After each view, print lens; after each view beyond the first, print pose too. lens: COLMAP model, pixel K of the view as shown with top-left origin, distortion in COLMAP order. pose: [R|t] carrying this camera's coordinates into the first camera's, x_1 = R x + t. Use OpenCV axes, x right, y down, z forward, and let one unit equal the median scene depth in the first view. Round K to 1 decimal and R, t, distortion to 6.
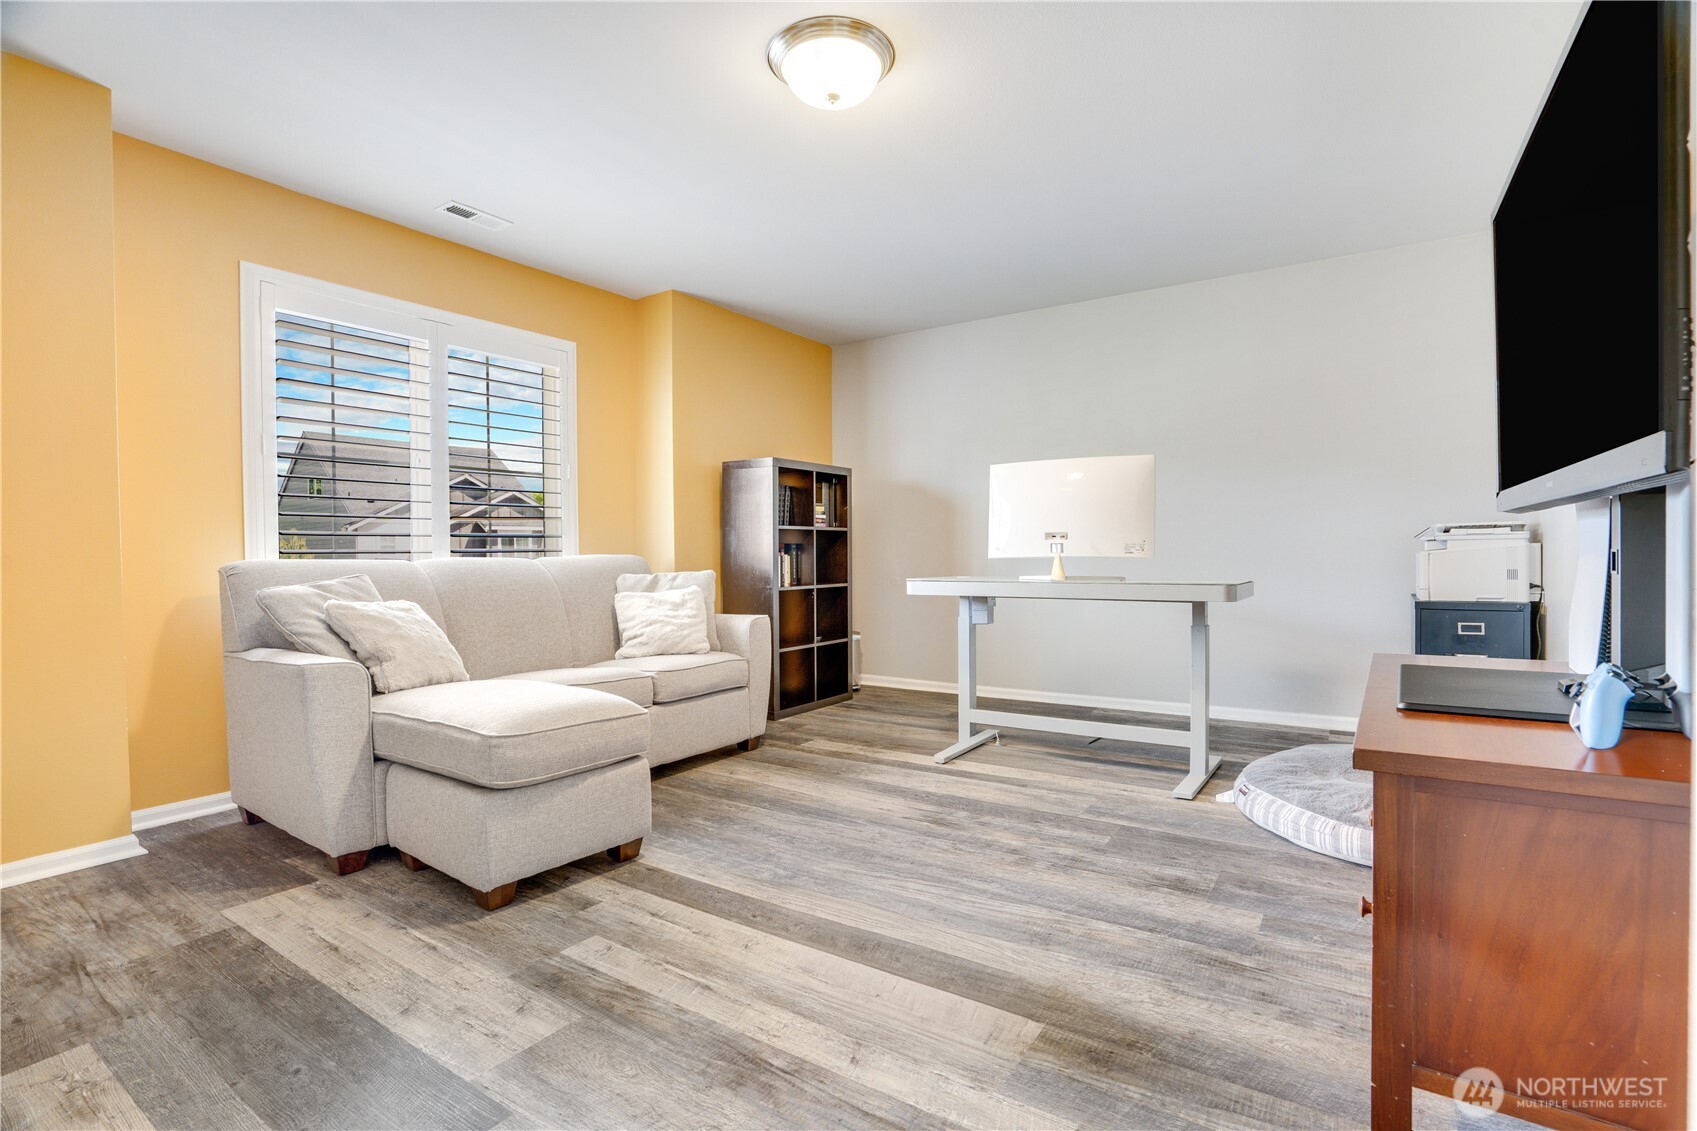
lens RADIAL K [[797.6, 0, 854.6], [0, 797.6, 563.4], [0, 0, 1]] dist [-0.067795, 0.036673]
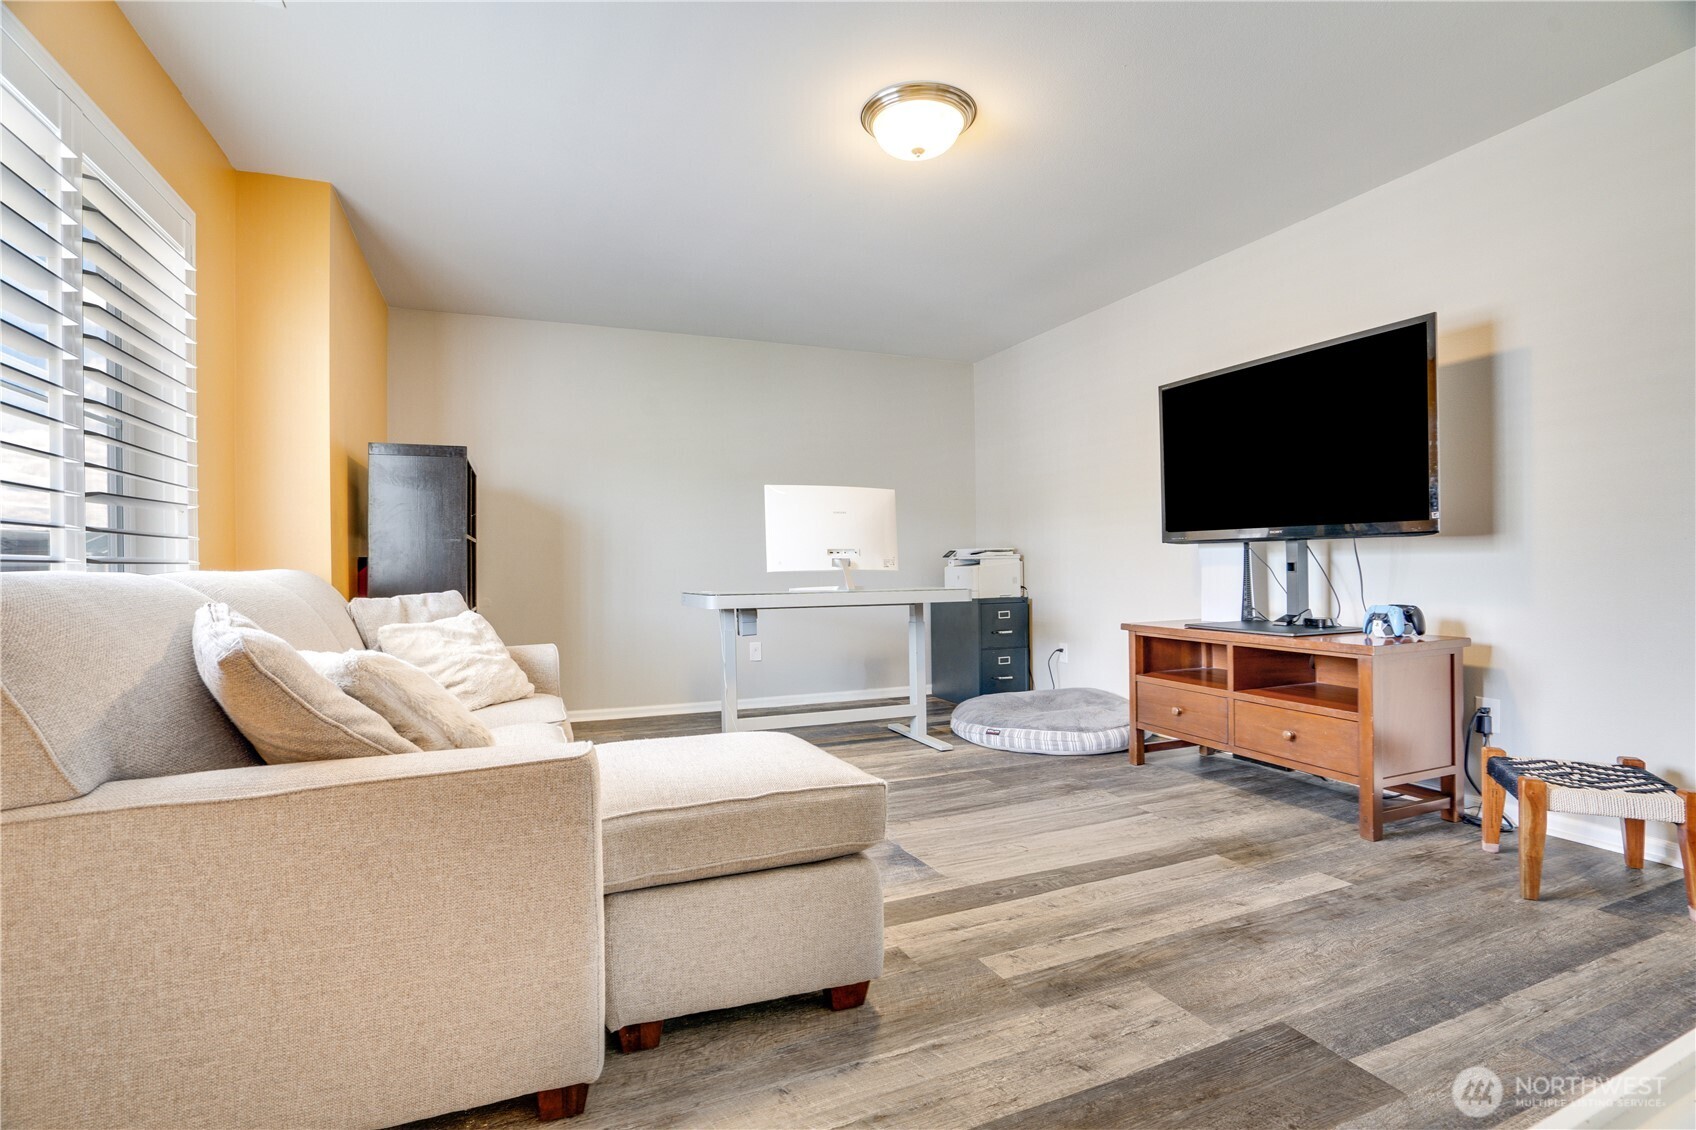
lens RADIAL K [[797.1, 0, 854.1], [0, 797.1, 562.9], [0, 0, 1]] dist [-0.067795, 0.036673]
pose [[0.545286, 0.008358, 0.838208, -1.142748], [0.017178, 0.999629, -0.021143, 0.010272], [-0.838074, 0.025927, 0.544940, 0.557914]]
